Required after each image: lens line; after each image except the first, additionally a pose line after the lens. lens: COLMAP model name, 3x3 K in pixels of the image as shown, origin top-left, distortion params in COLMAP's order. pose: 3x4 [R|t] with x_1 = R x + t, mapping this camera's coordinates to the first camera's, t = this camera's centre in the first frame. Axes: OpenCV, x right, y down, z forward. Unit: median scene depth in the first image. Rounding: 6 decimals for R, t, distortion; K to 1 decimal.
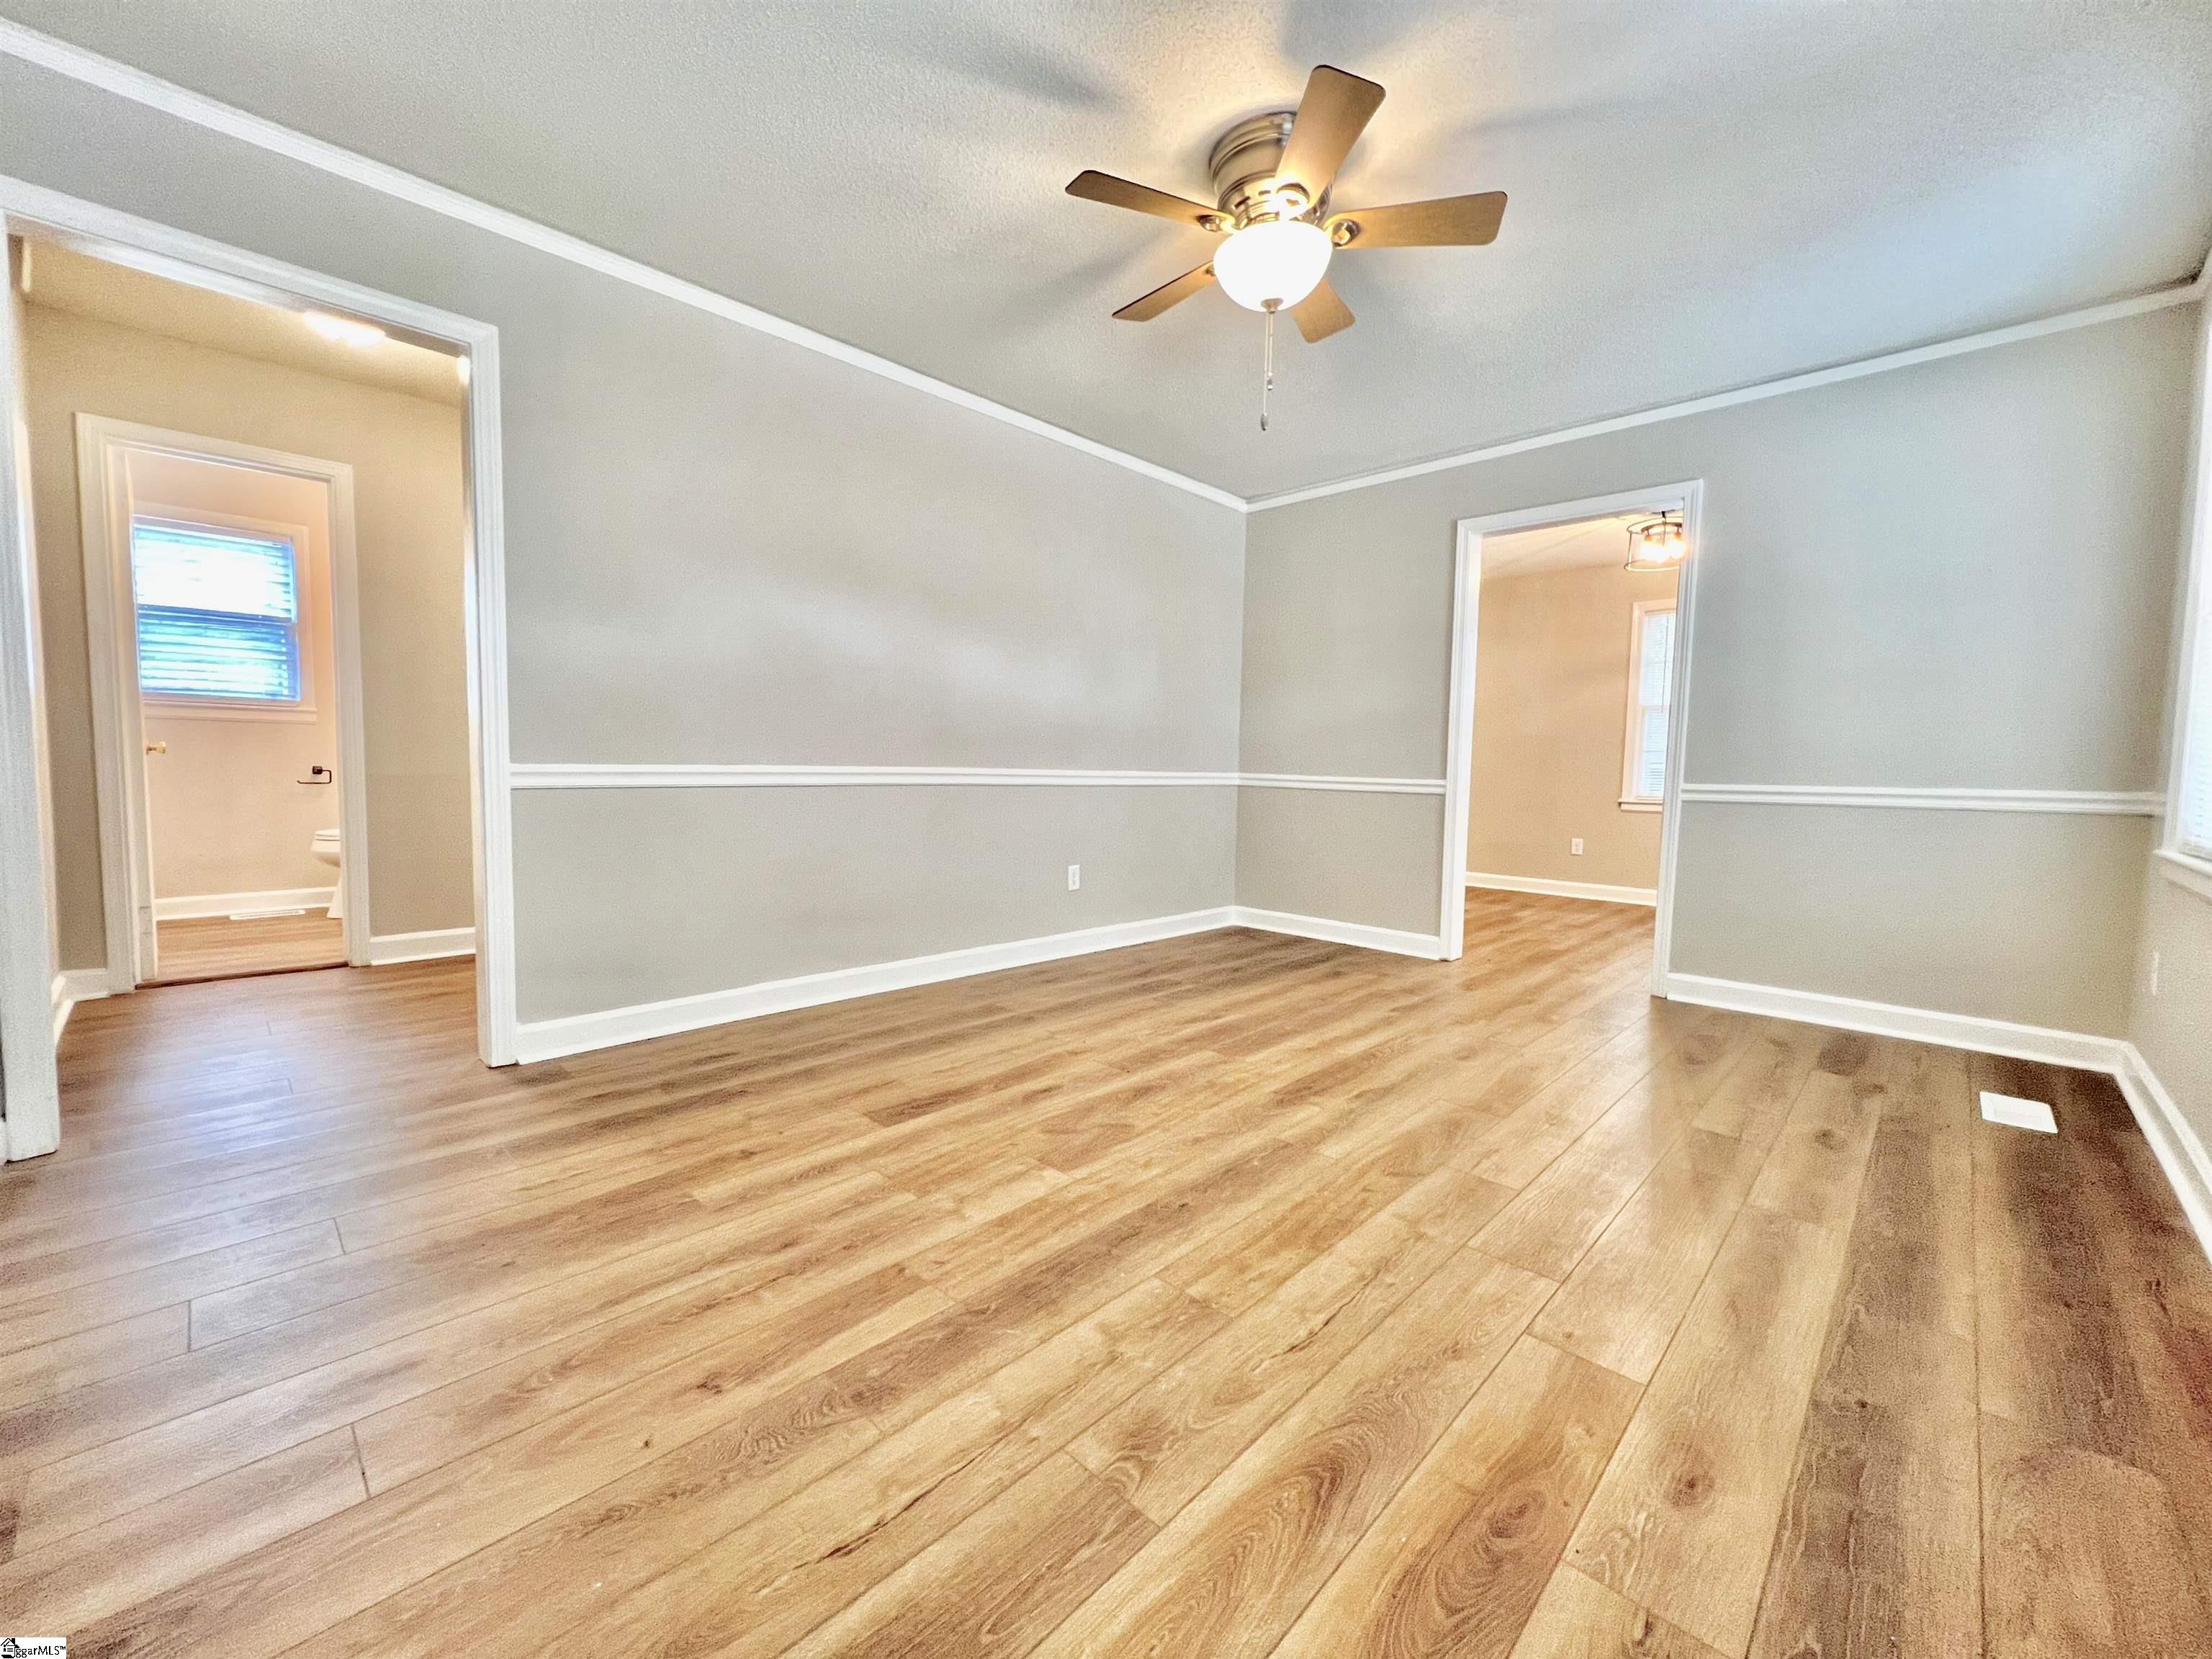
lens RADIAL K [[888.5, 0, 1101.1], [0, 888.5, 828.7], [0, 0, 1]] dist [0.001387, 0.000669]
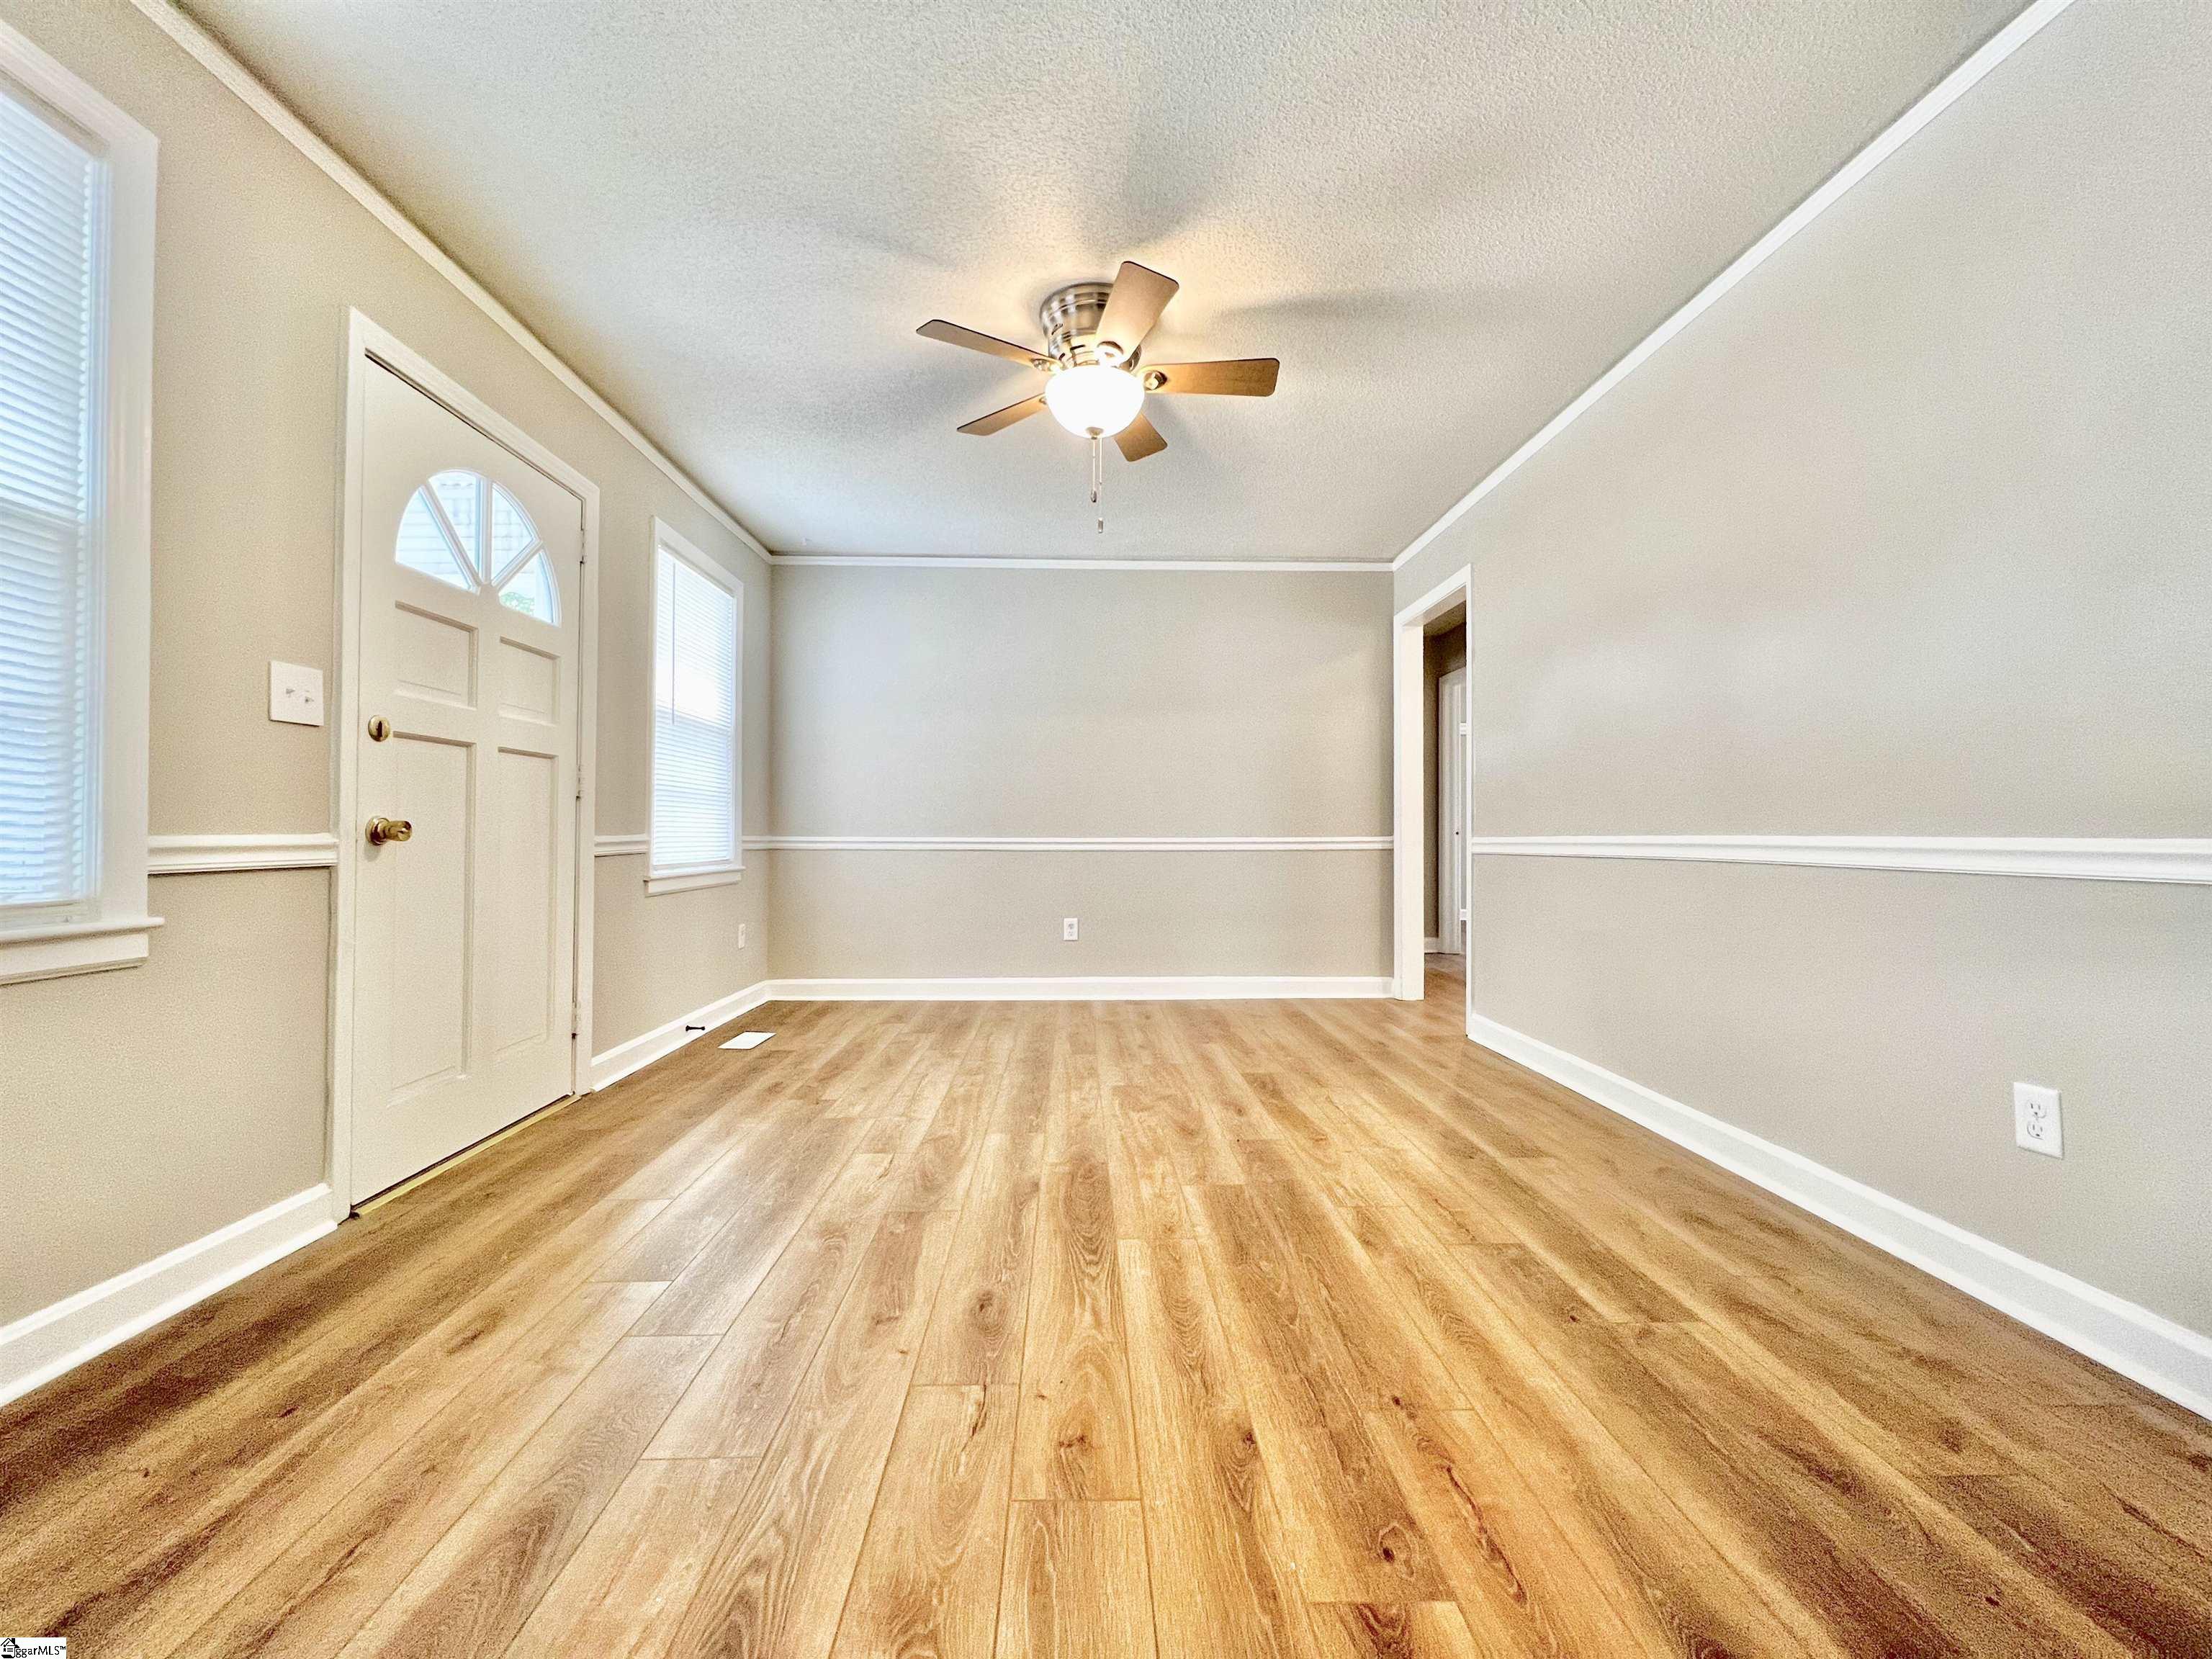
lens RADIAL K [[888.5, 0, 1096.6], [0, 888.5, 827.1], [0, 0, 1]] dist [0.001387, 0.000669]
pose [[-0.701225, -0.029090, -0.712346, 0.809662], [-0.067206, 0.997415, 0.025426, -0.080601], [0.709765, 0.065703, -0.701368, 1.488012]]
